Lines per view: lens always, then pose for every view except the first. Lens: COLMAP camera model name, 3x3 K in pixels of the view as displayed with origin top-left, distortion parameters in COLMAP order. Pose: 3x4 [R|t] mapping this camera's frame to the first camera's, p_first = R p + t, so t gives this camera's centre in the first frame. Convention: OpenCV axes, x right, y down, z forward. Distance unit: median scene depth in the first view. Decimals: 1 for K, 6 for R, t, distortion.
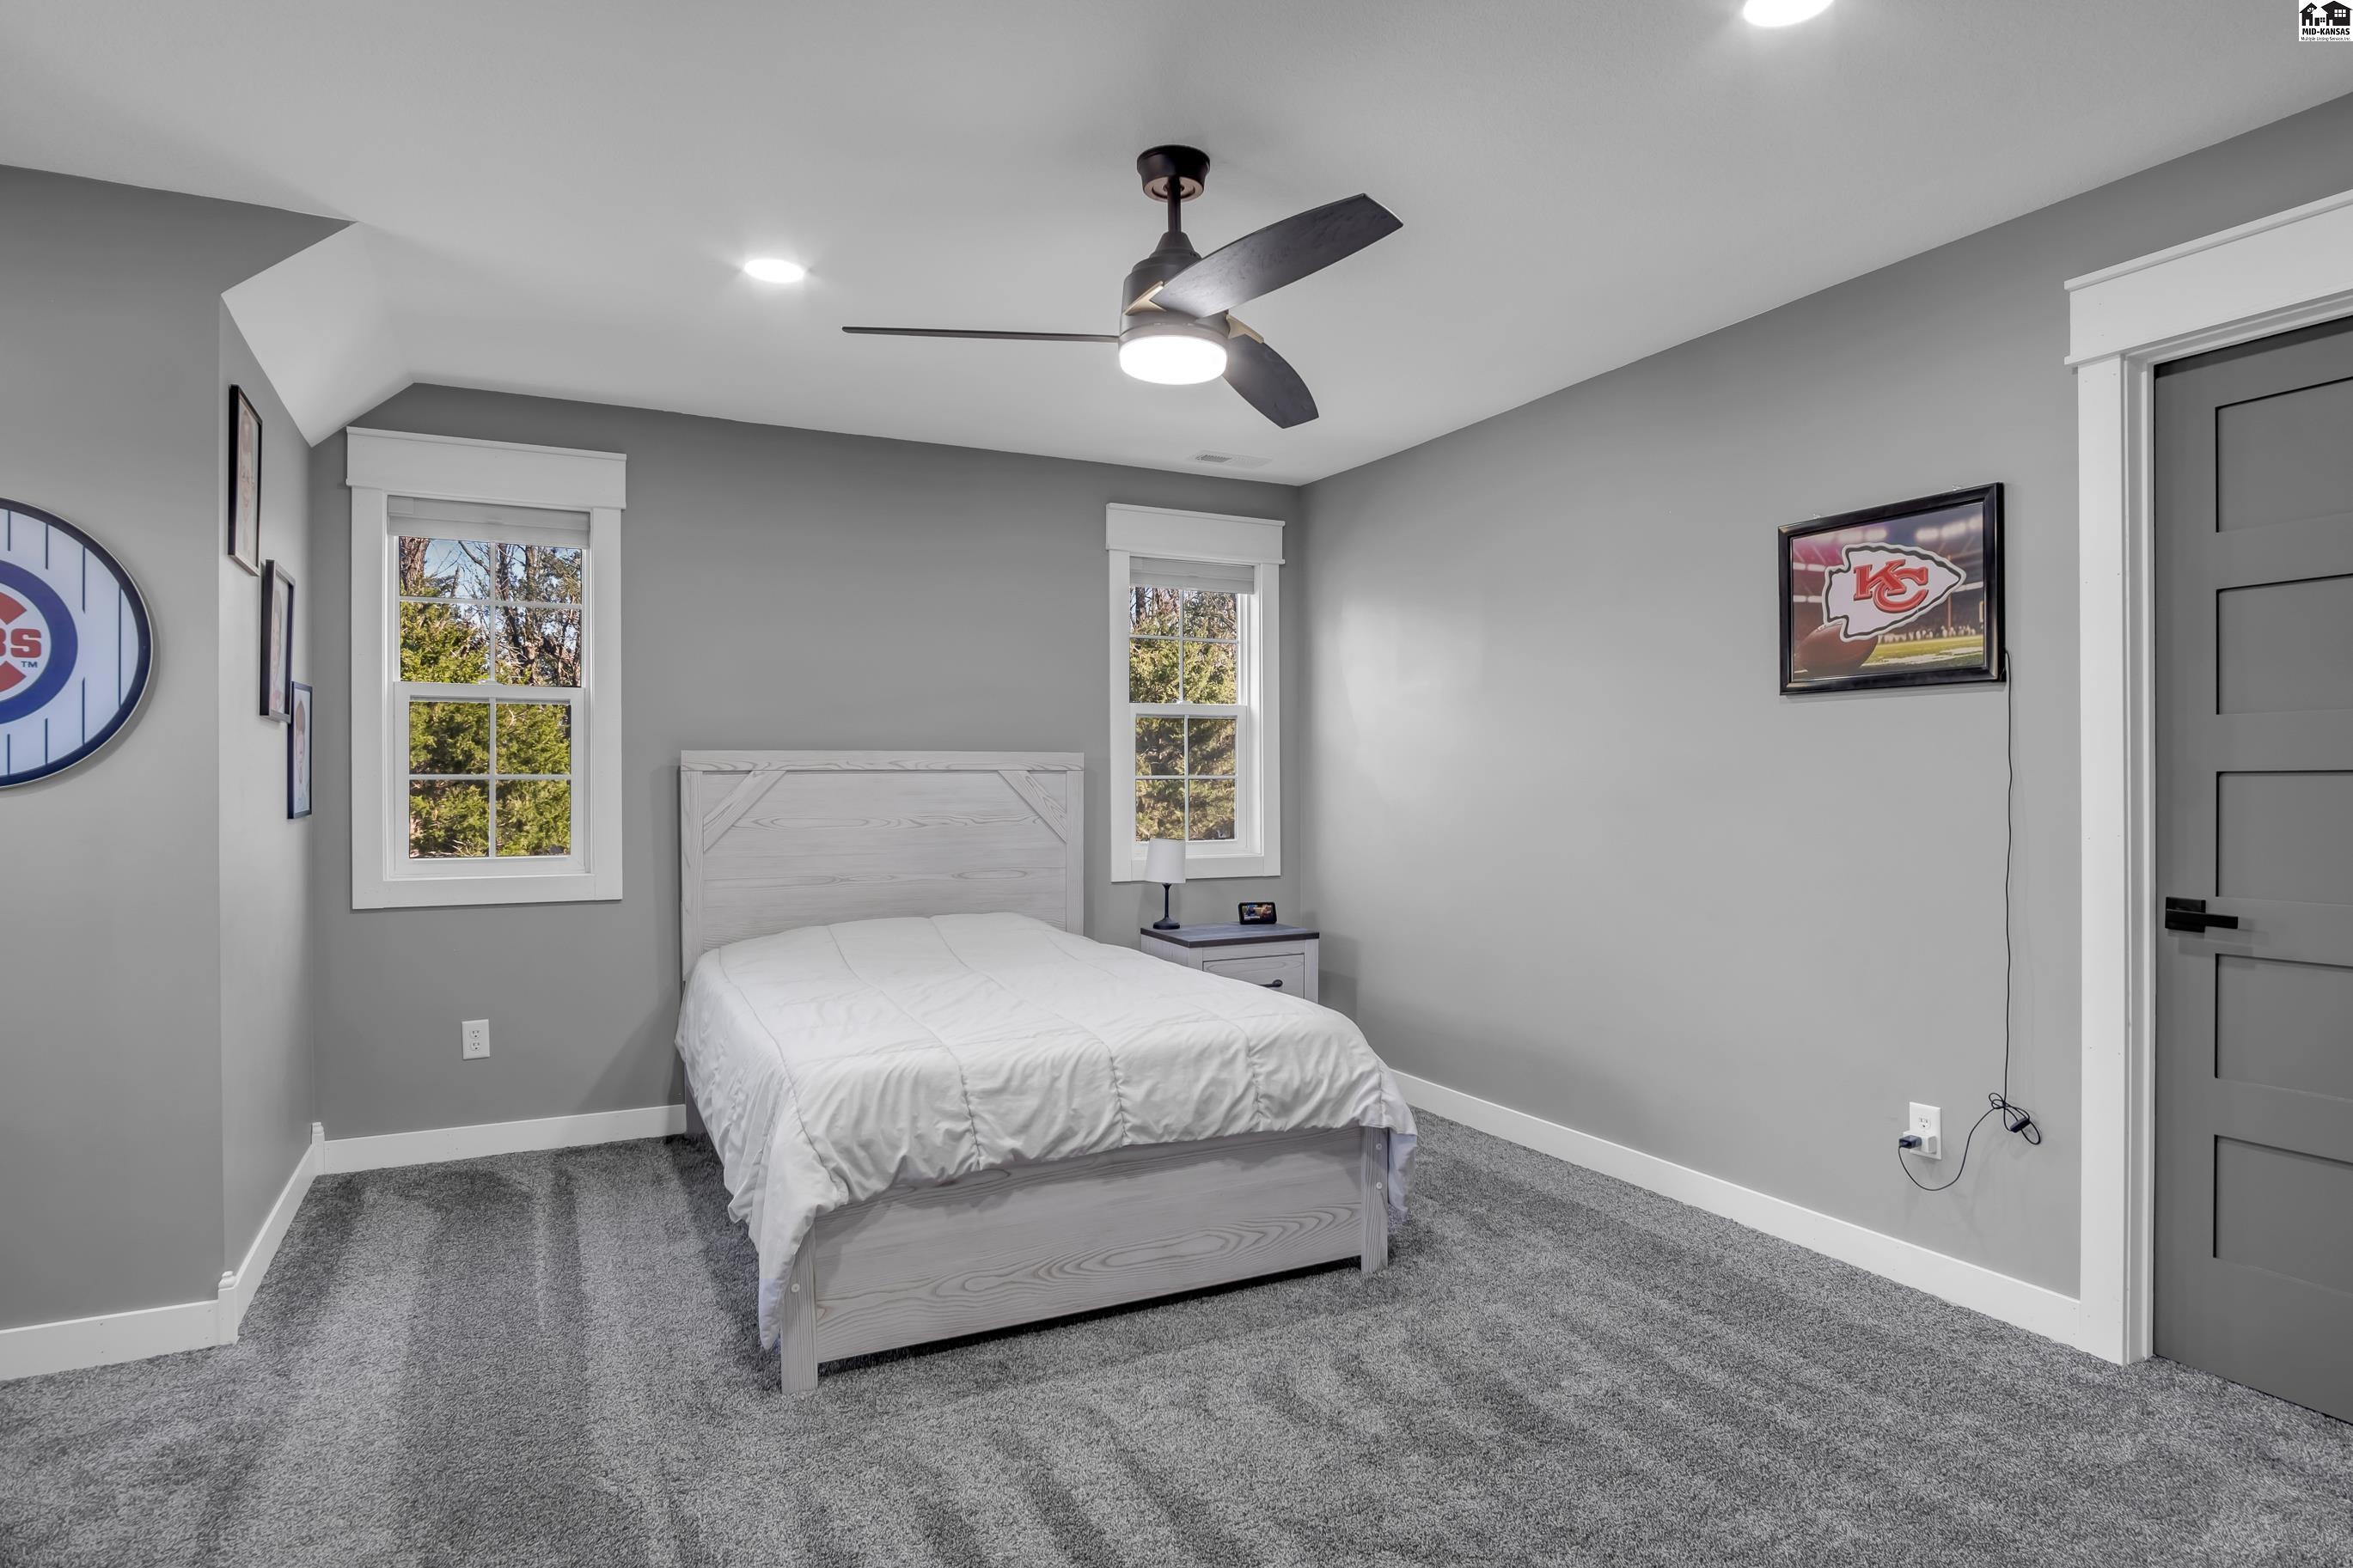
lens RADIAL K [[1269.6, 0, 1189.9], [0, 1269.6, 788.0], [0, 0, 1]] dist [0.000432, 0.000290]
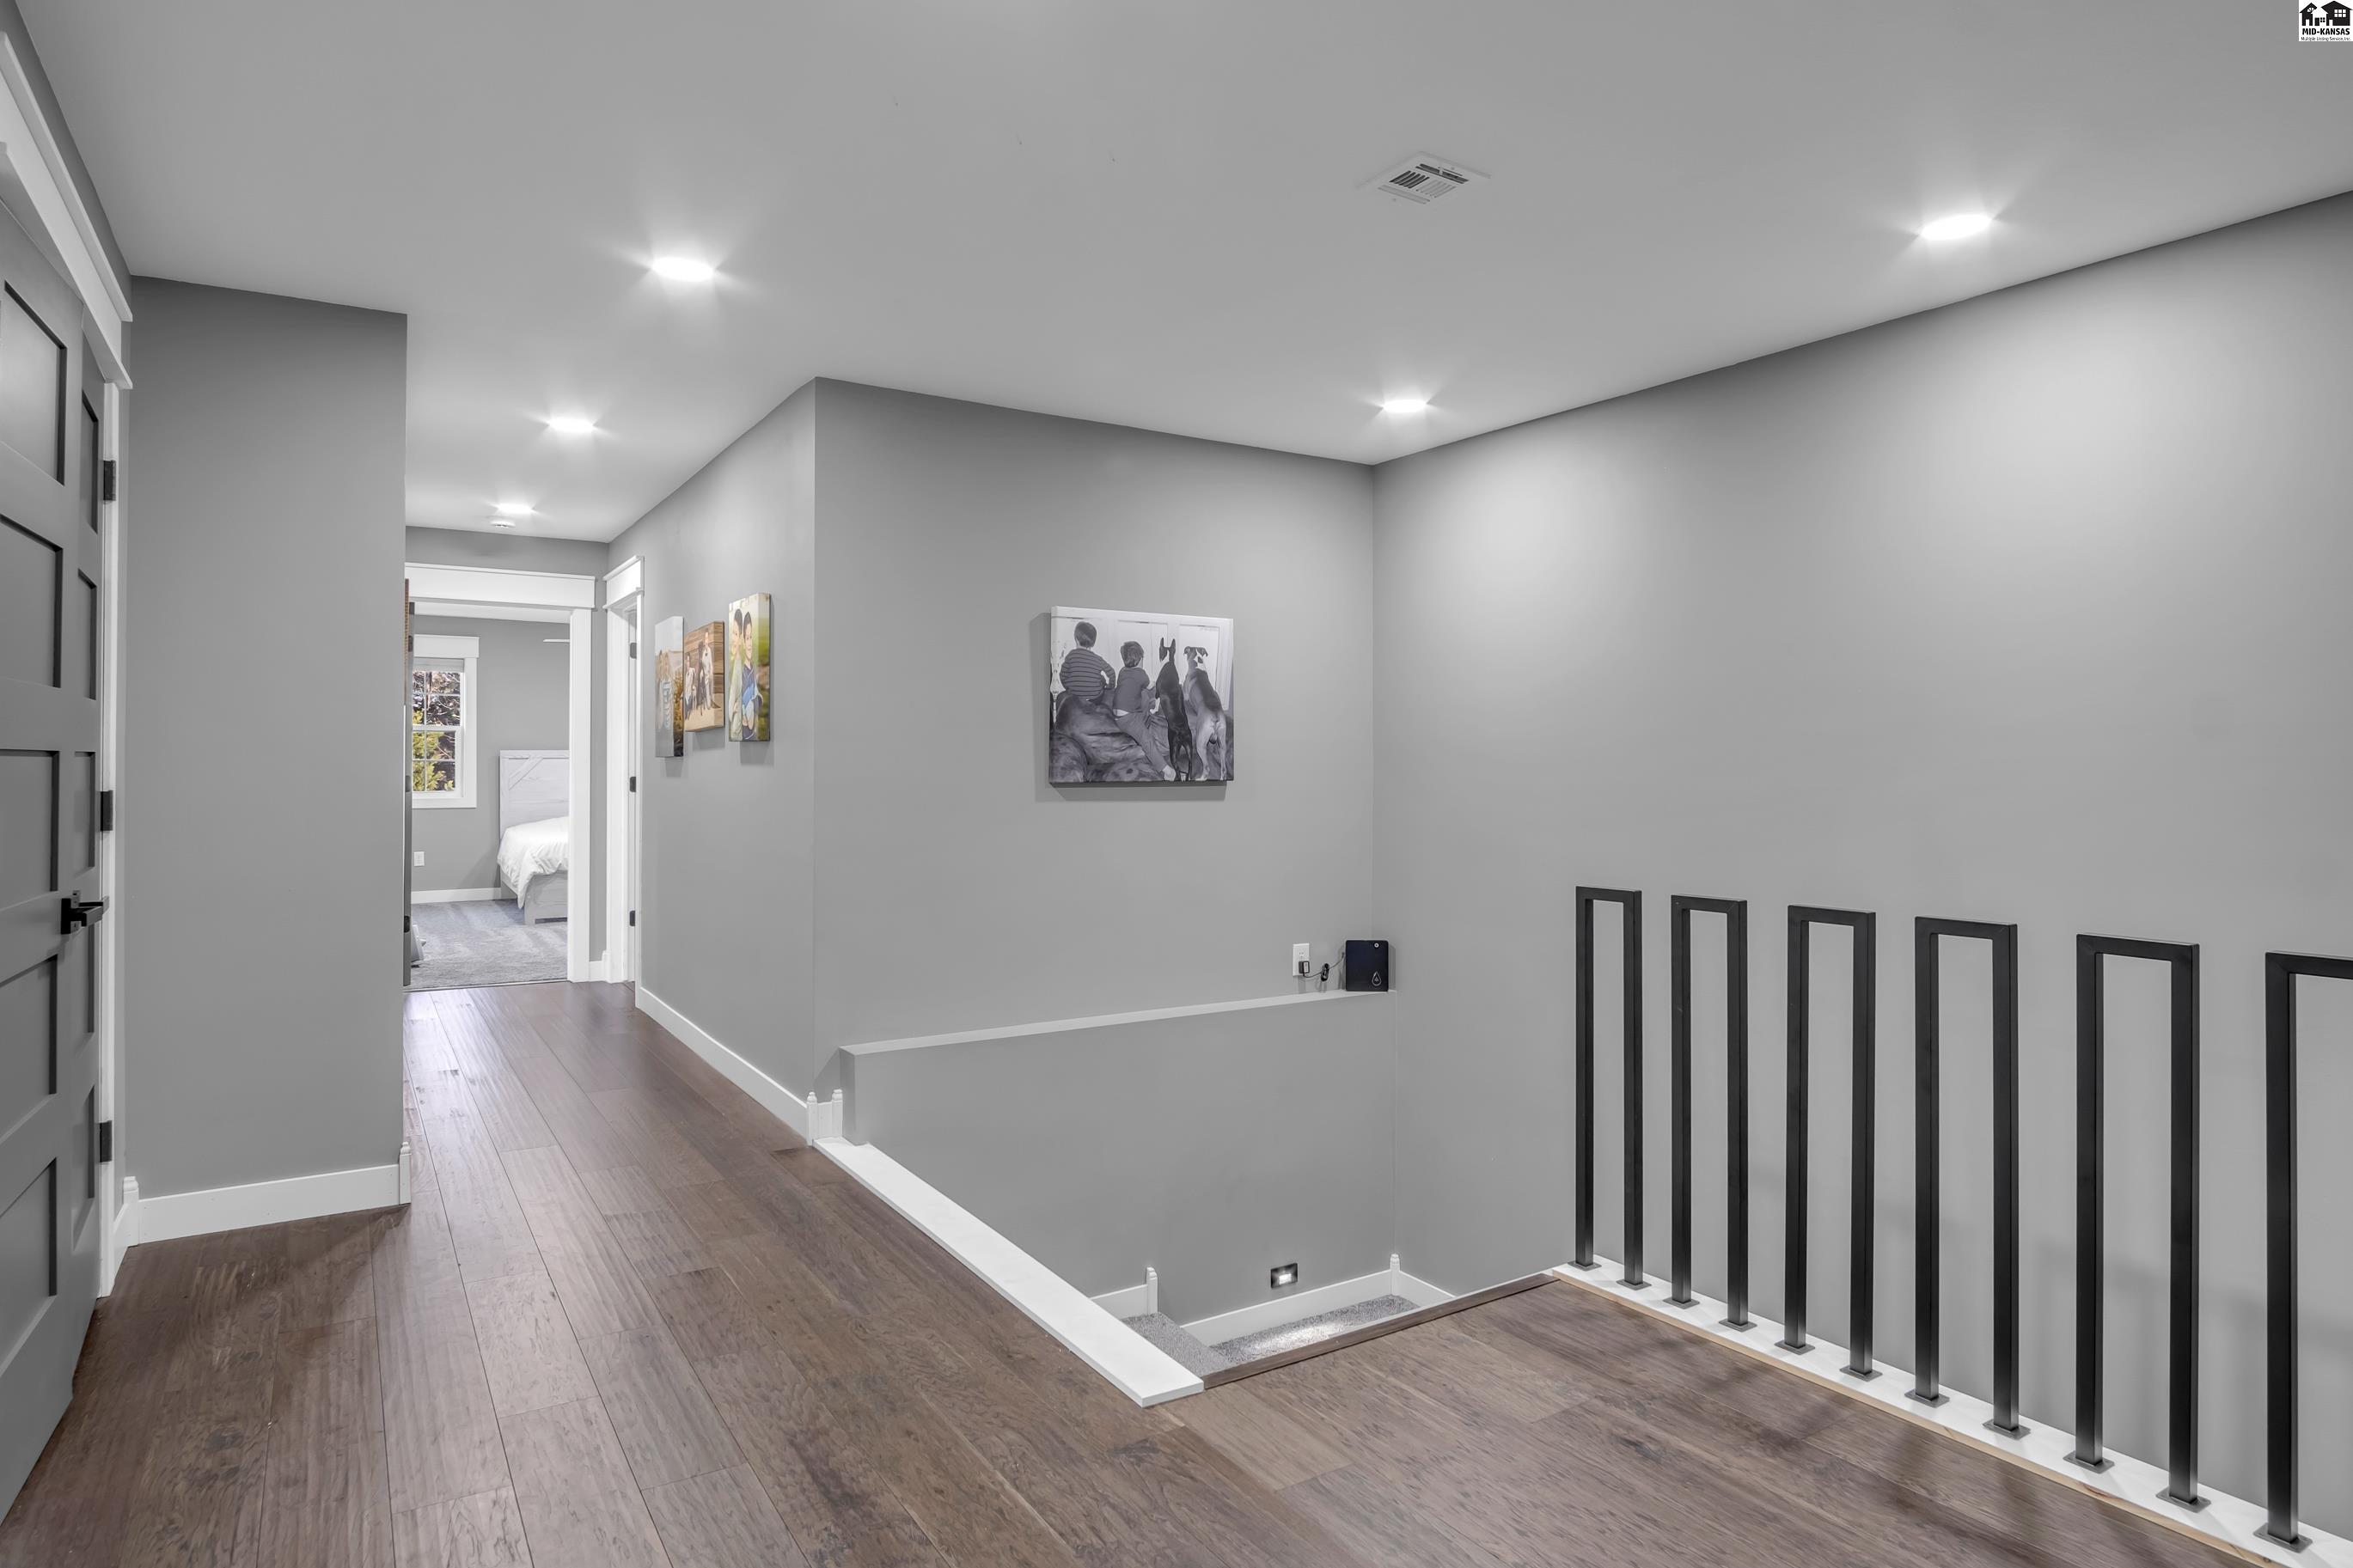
lens RADIAL K [[1269.6, 0, 1158.2], [0, 1269.6, 771.1], [0, 0, 1]] dist [0.000432, 0.000290]
pose [[0.995773, 0.008856, 0.091416, 0.696318], [-0.008703, 0.999960, -0.002075, 0.005831], [-0.091431, 0.001271, 0.995811, -1.694172]]
